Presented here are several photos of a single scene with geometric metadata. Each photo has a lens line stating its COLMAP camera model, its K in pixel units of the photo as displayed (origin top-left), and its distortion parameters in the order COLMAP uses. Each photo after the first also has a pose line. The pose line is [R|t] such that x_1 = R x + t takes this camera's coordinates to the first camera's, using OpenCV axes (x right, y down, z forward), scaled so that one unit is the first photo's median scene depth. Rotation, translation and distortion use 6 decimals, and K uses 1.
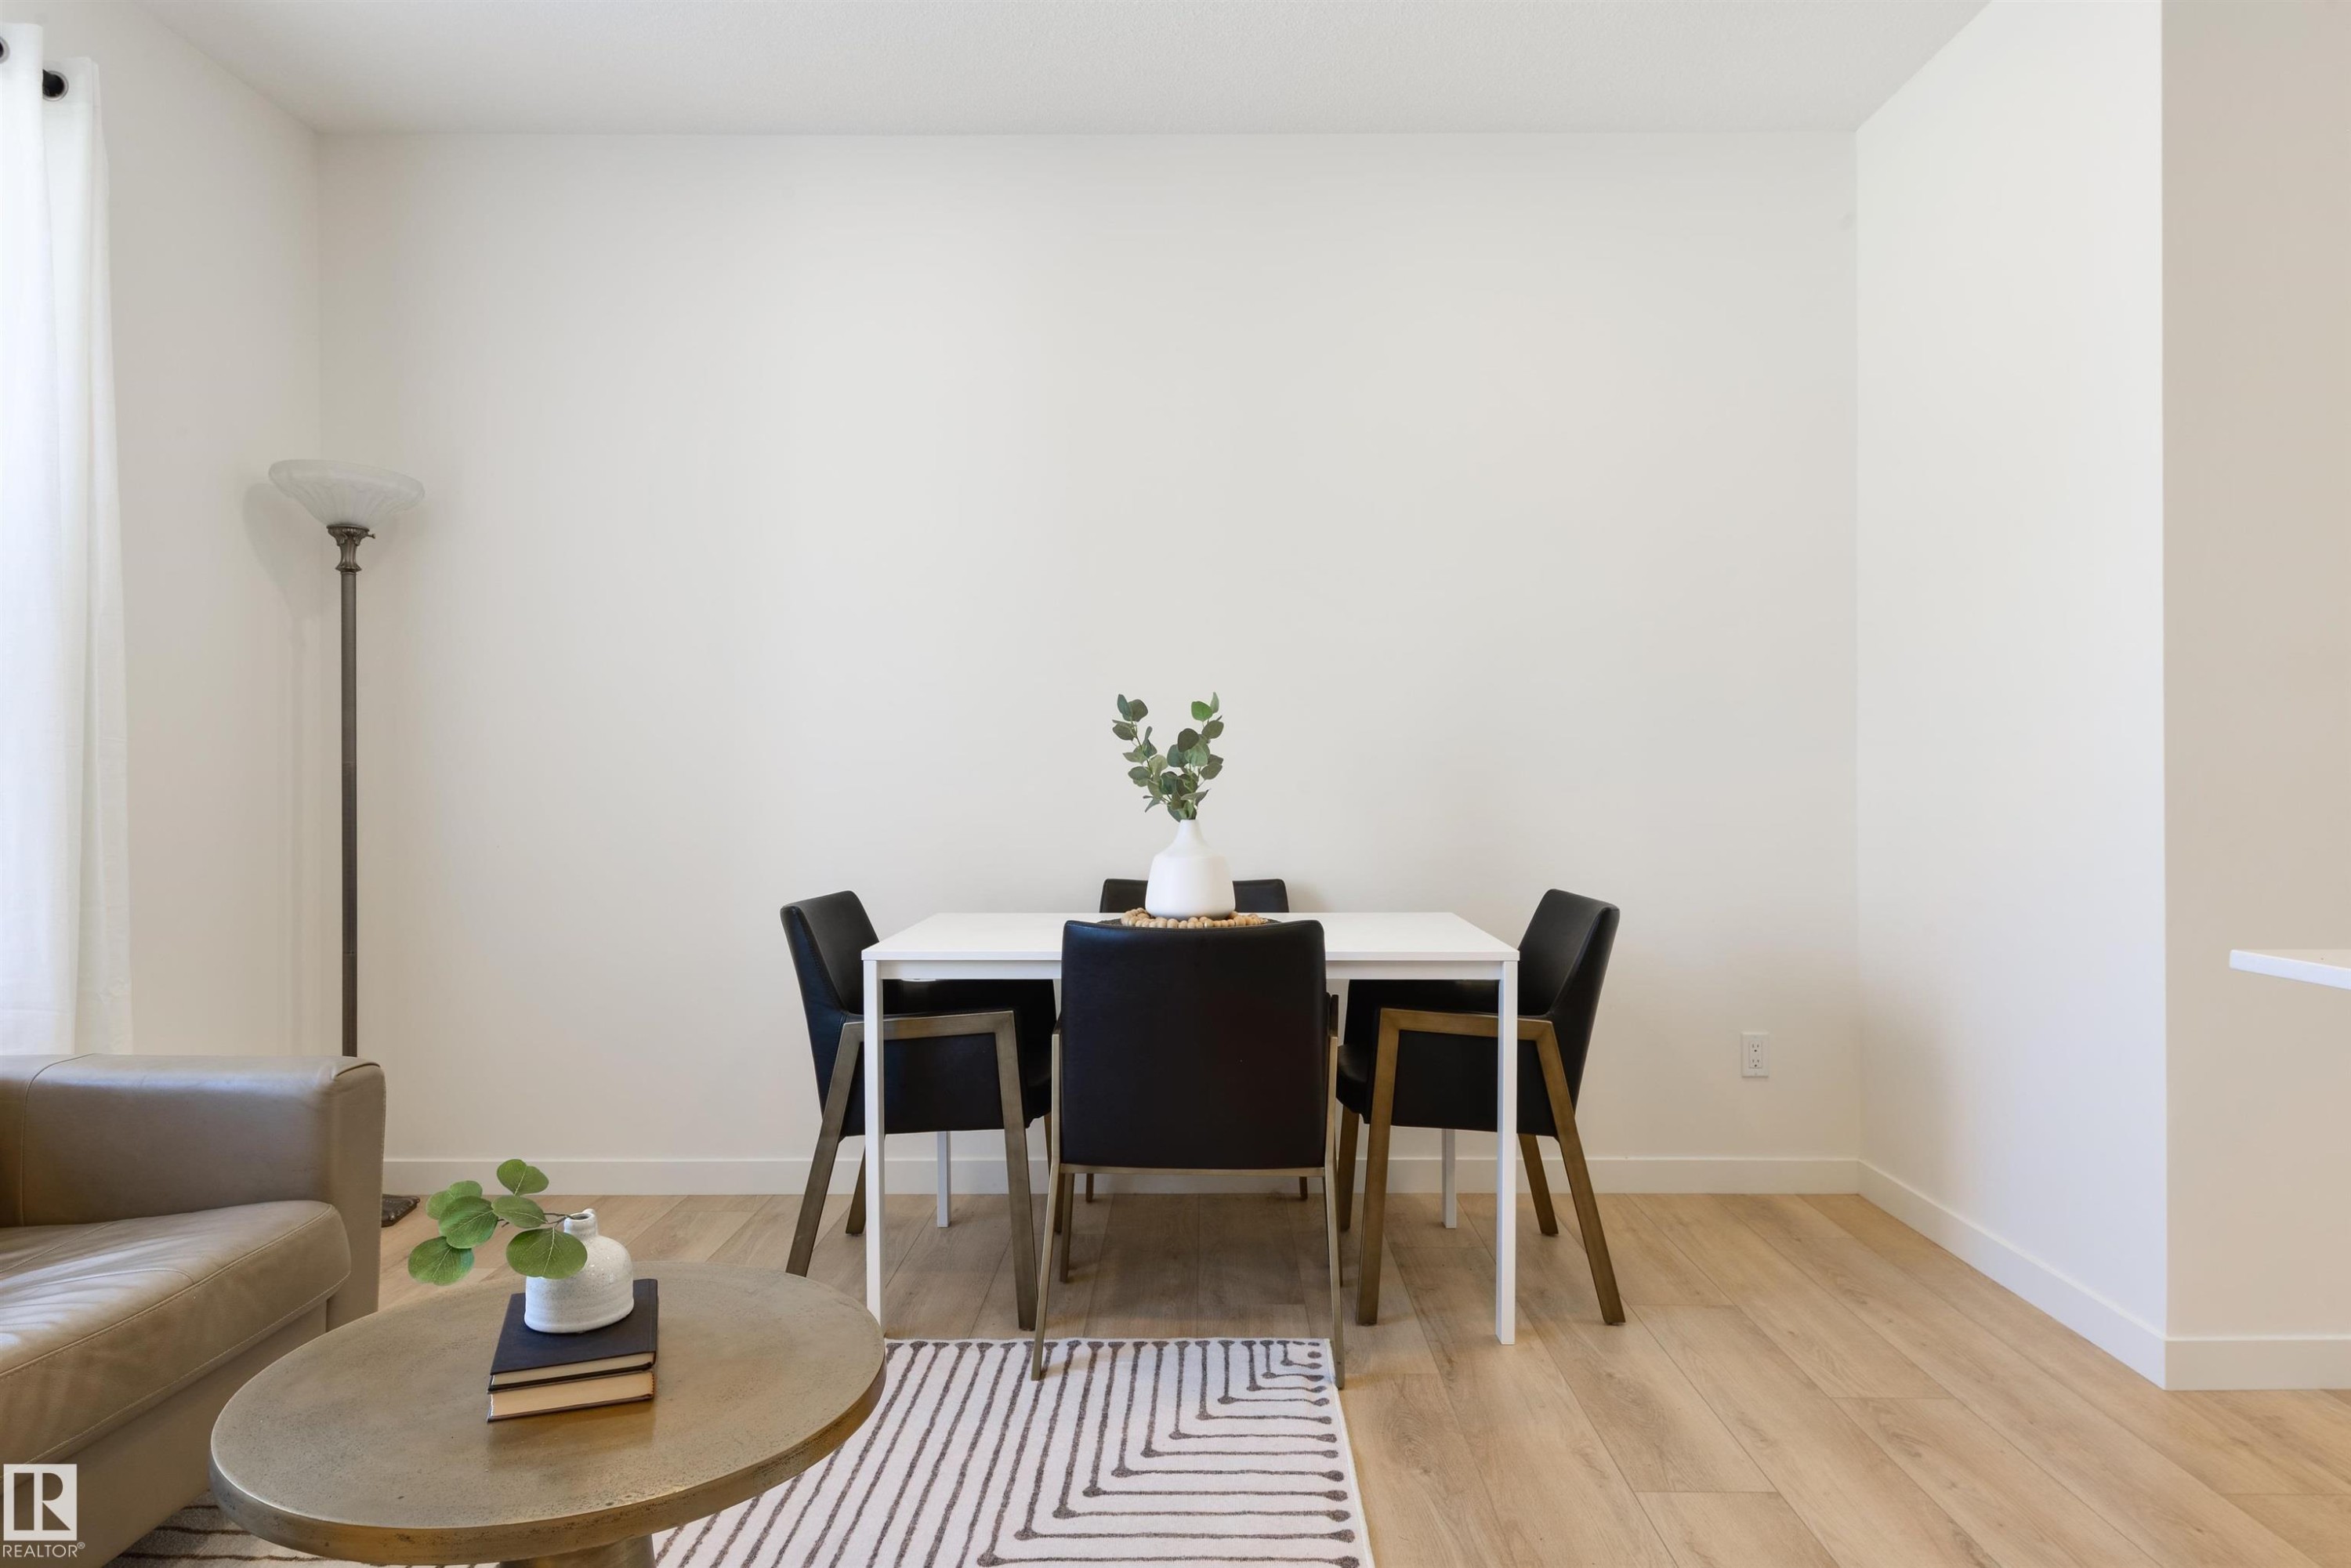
lens RADIAL K [[1419.4, 0, 1220.9], [0, 1419.4, 776.8], [0, 0, 1]] dist [-0.001984, -0.000954]
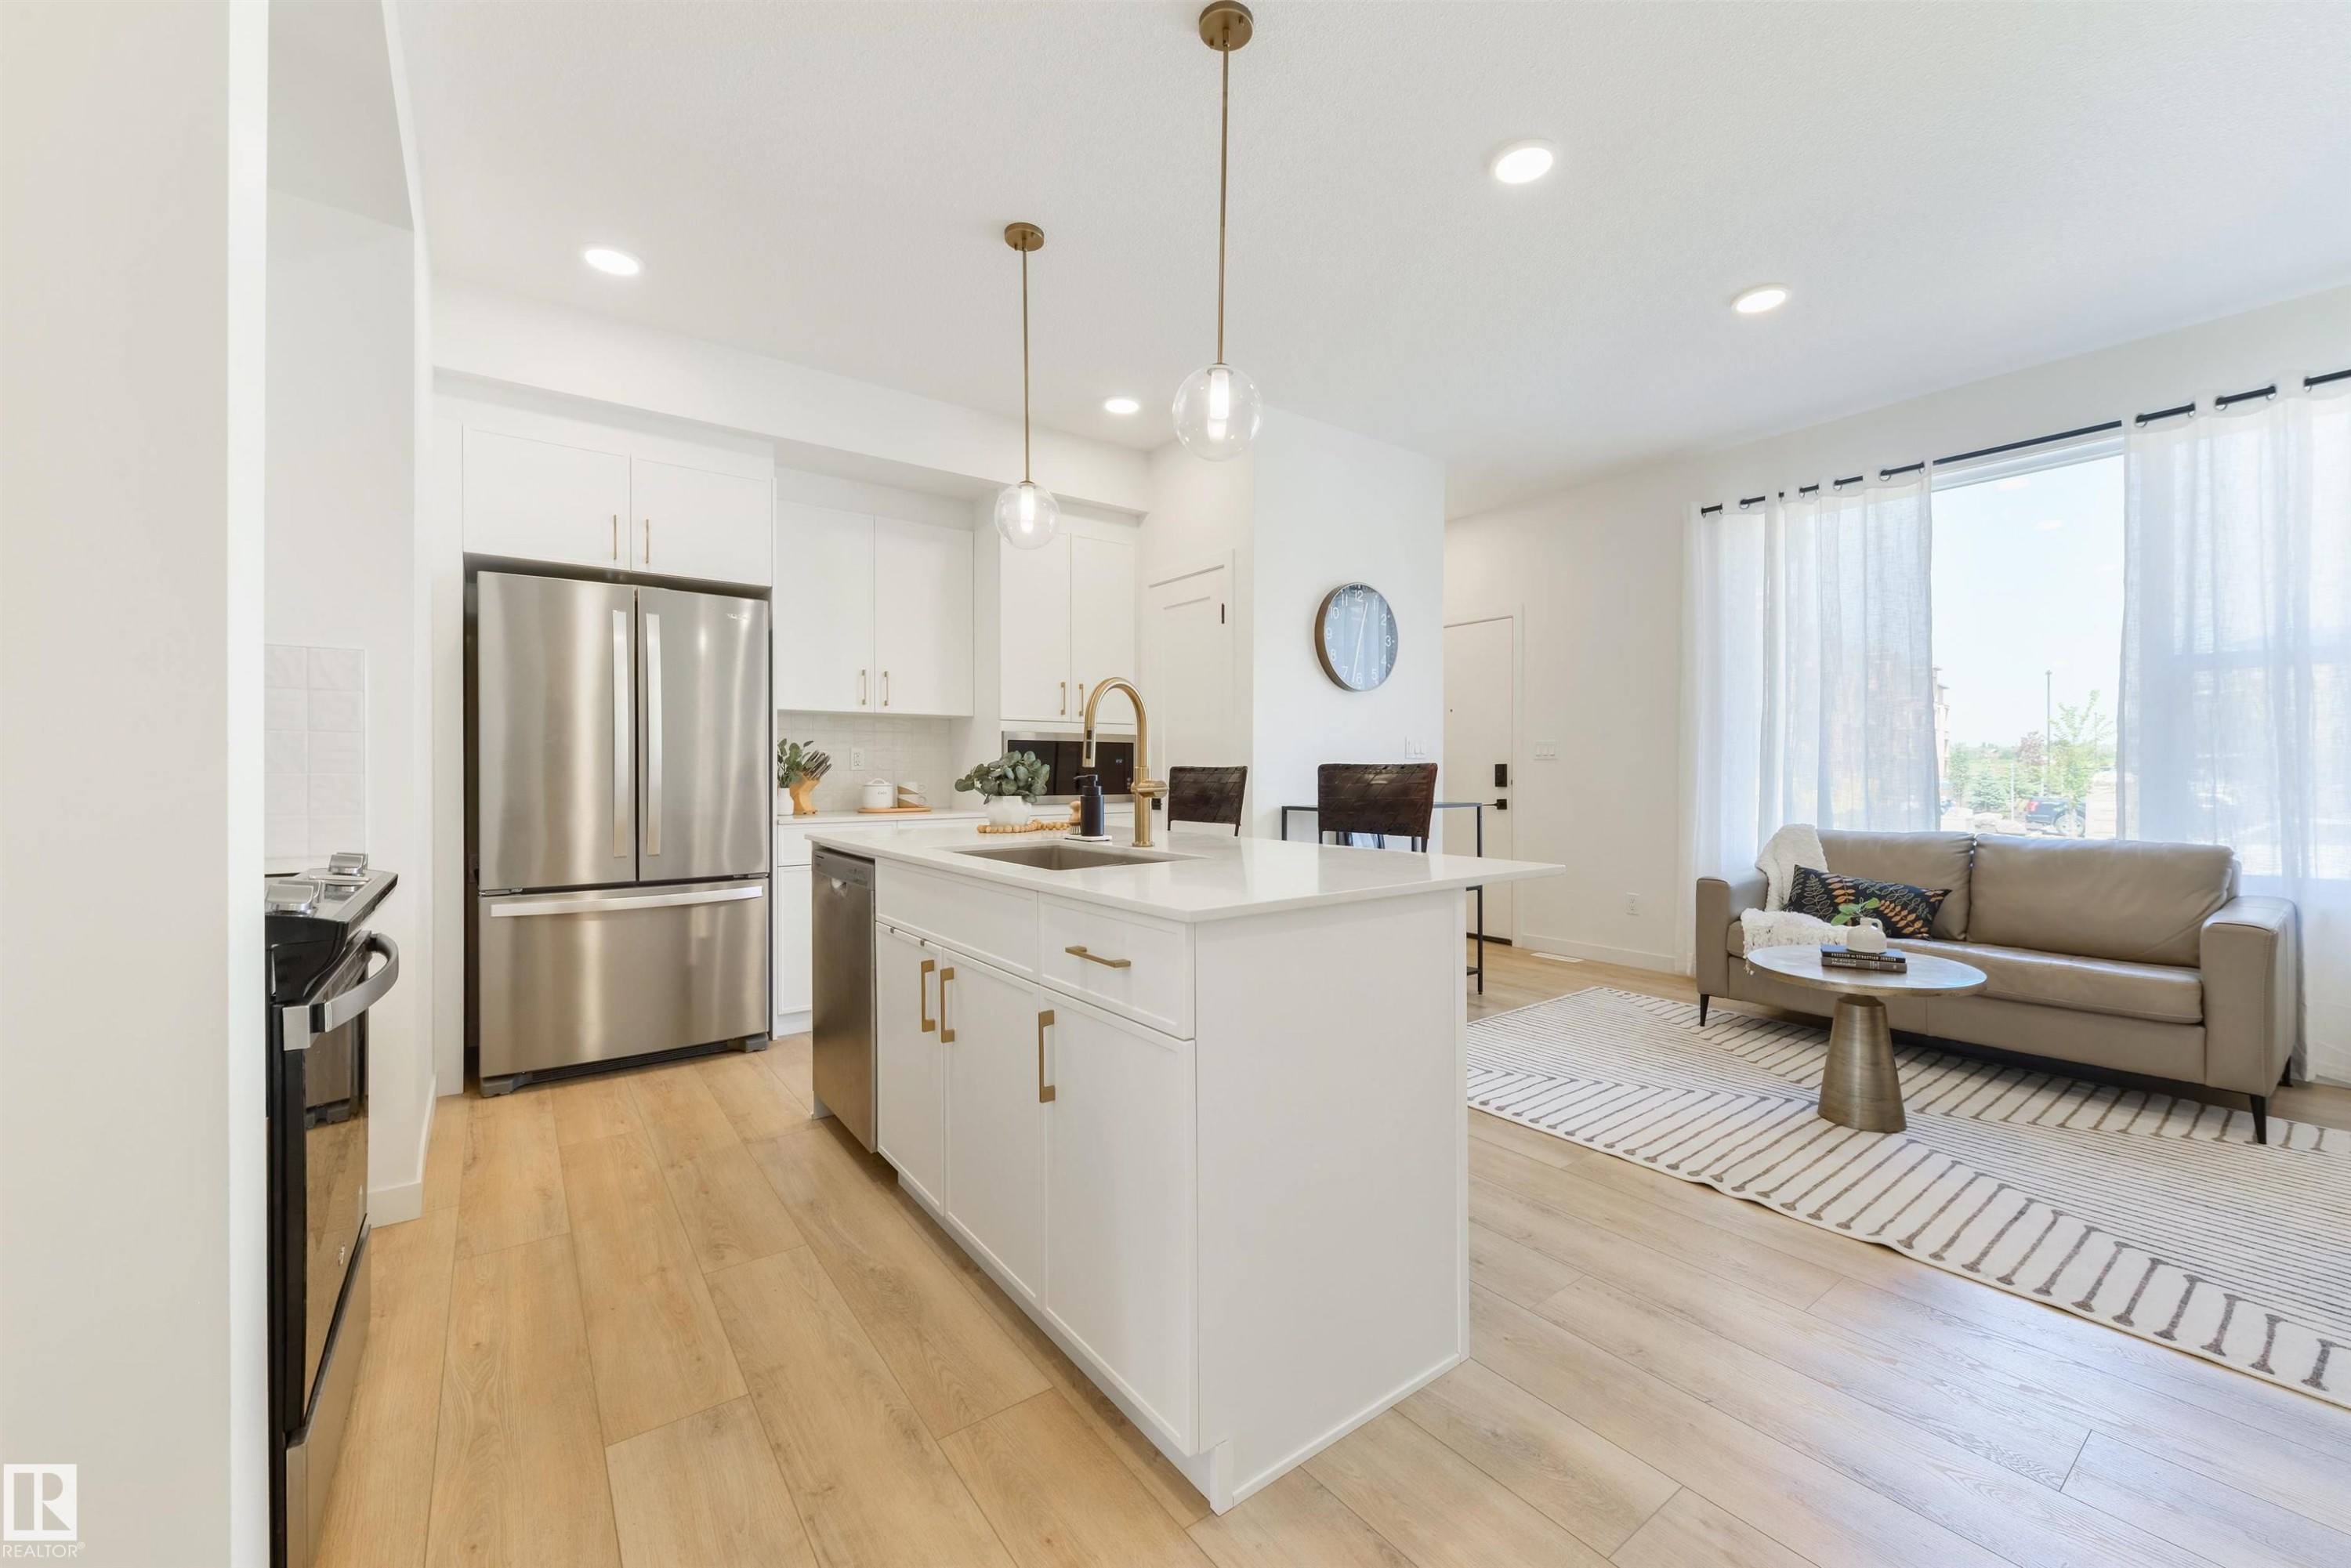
lens RADIAL K [[931.6, 0, 1186.8], [0, 931.6, 780.0], [0, 0, 1]] dist [0.002750, -0.000016]
pose [[-0.809361, 0.009282, -0.587238, 1.017735], [0.004503, 0.999944, 0.009599, -0.009888], [0.587294, 0.005125, -0.809357, 0.934302]]
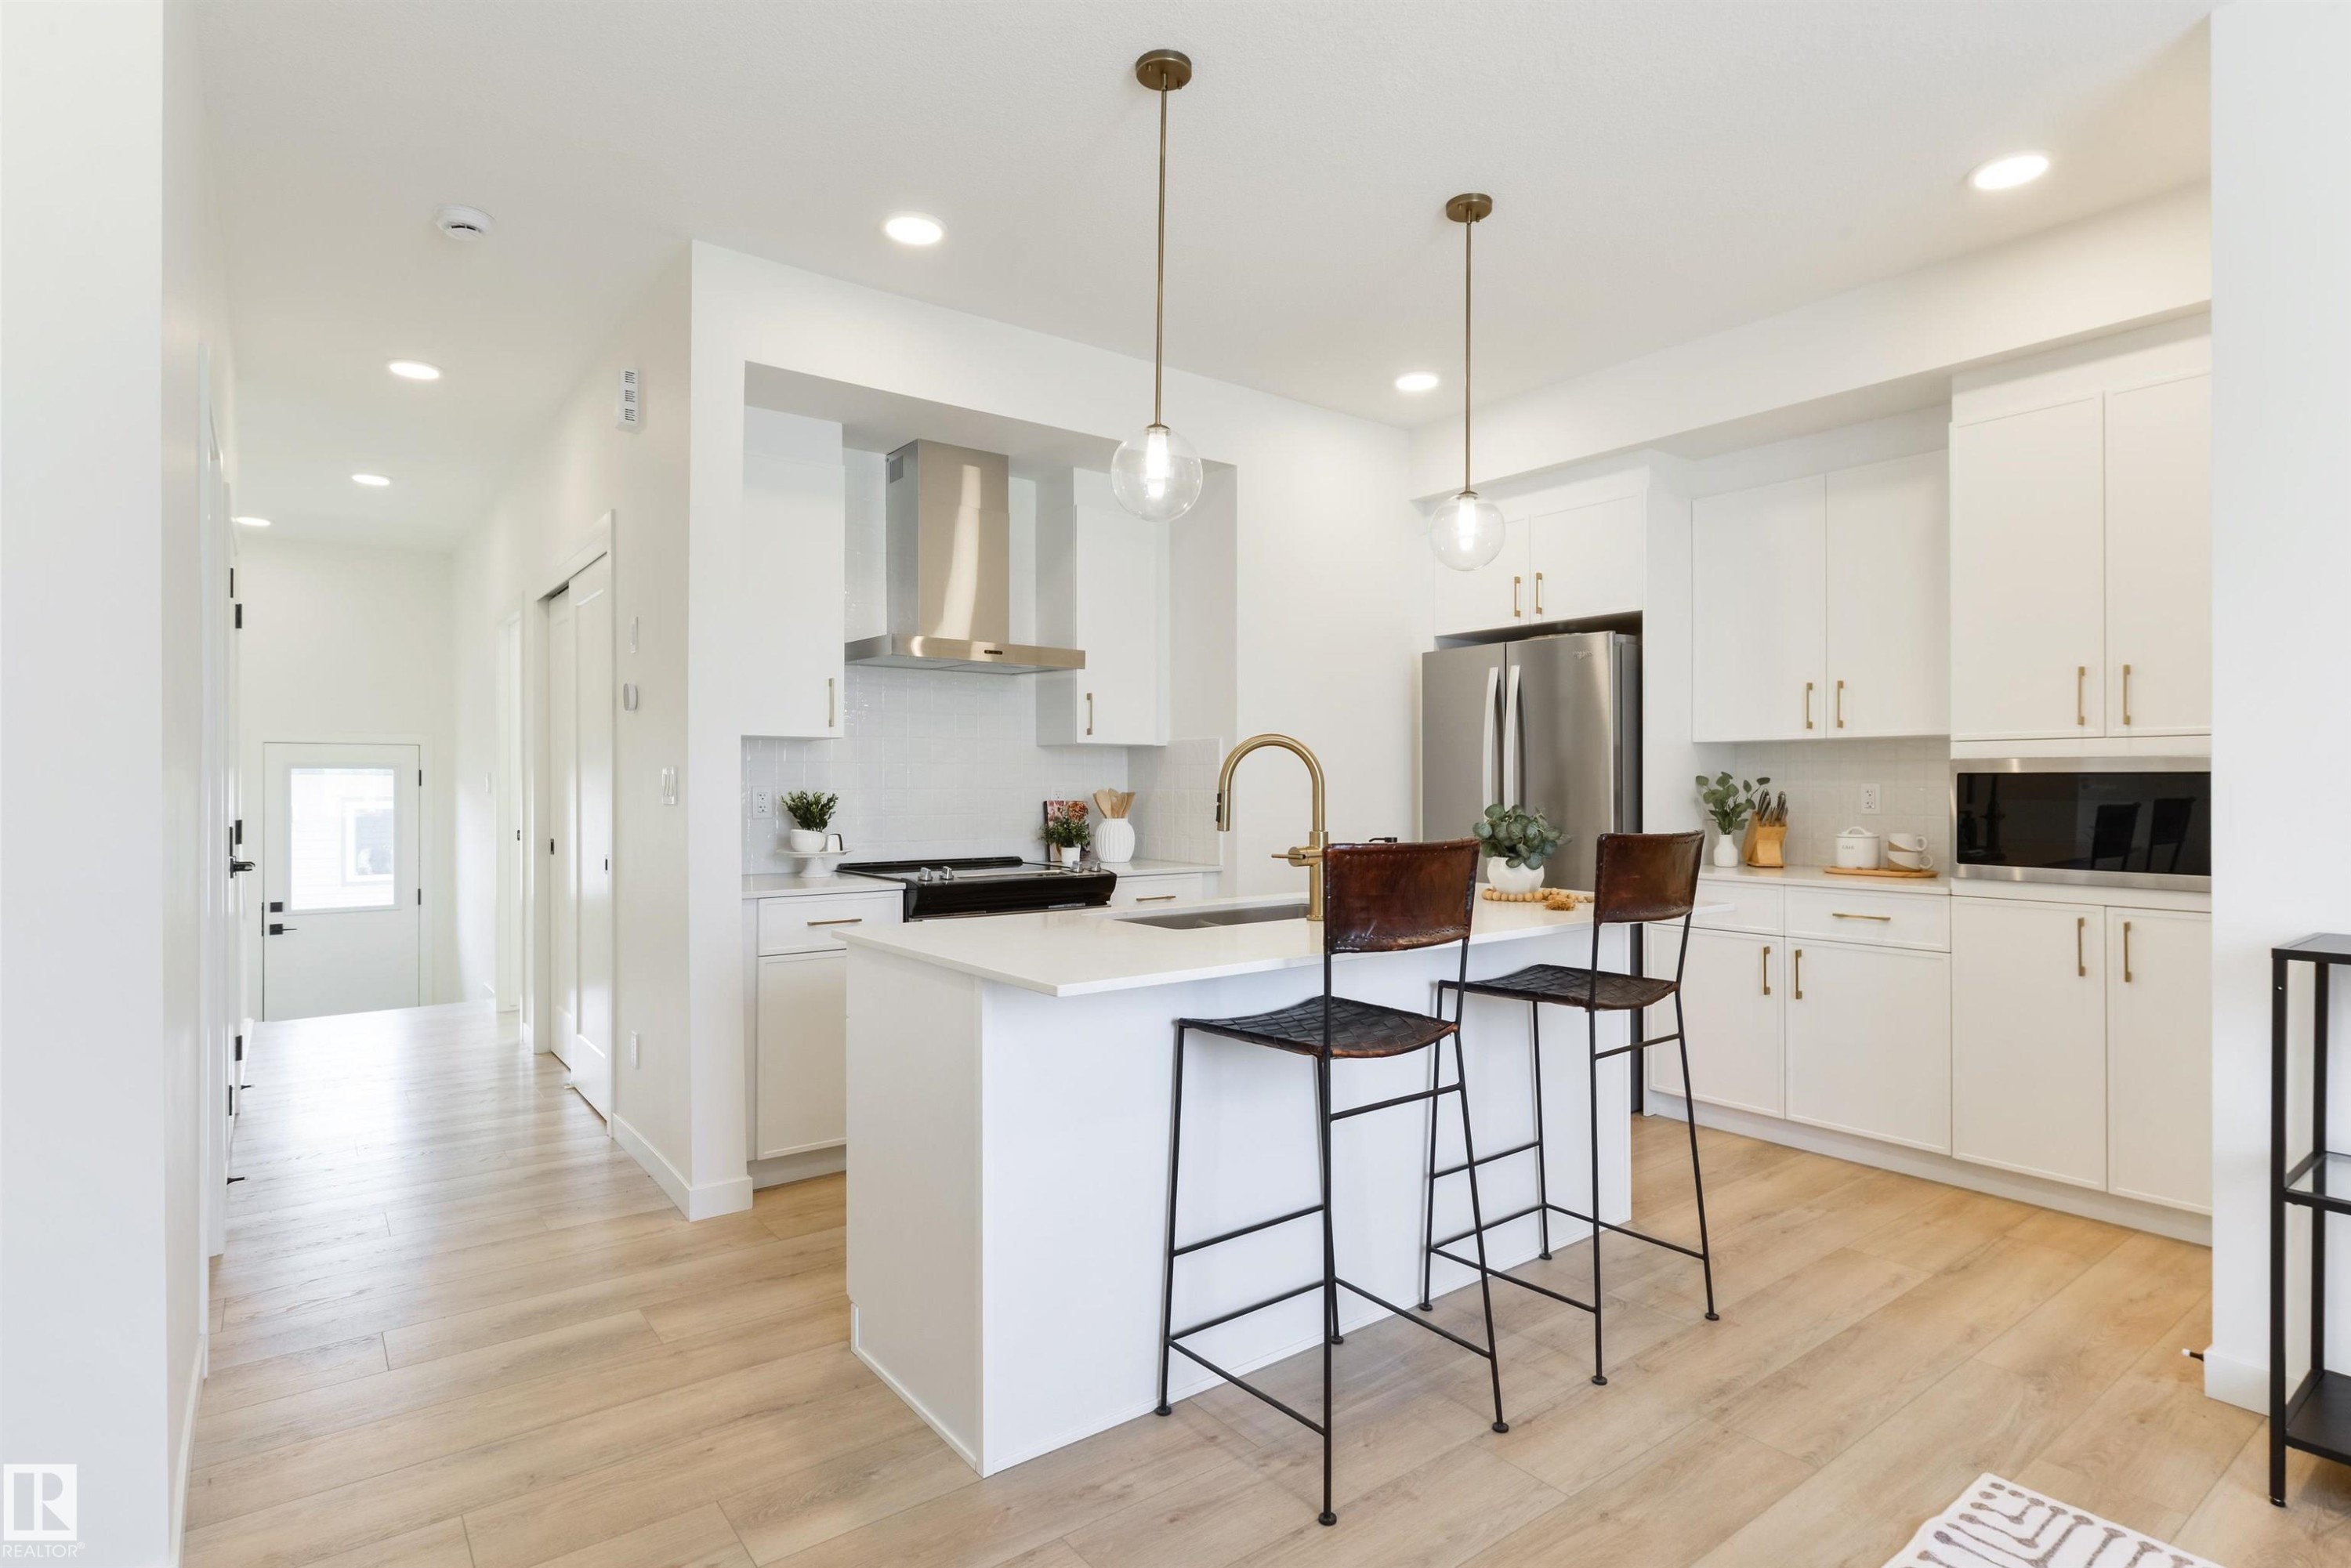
lens RADIAL K [[1173.9, 0, 1175.5], [0, 1173.9, 784.0], [0, 0, 1]] dist [0.004548, -0.000221]
pose [[-0.595260, 0.003117, 0.803527, -0.220383], [0.000959, 0.999995, -0.003168, -0.050830], [-0.803533, -0.001116, -0.595259, 0.882310]]
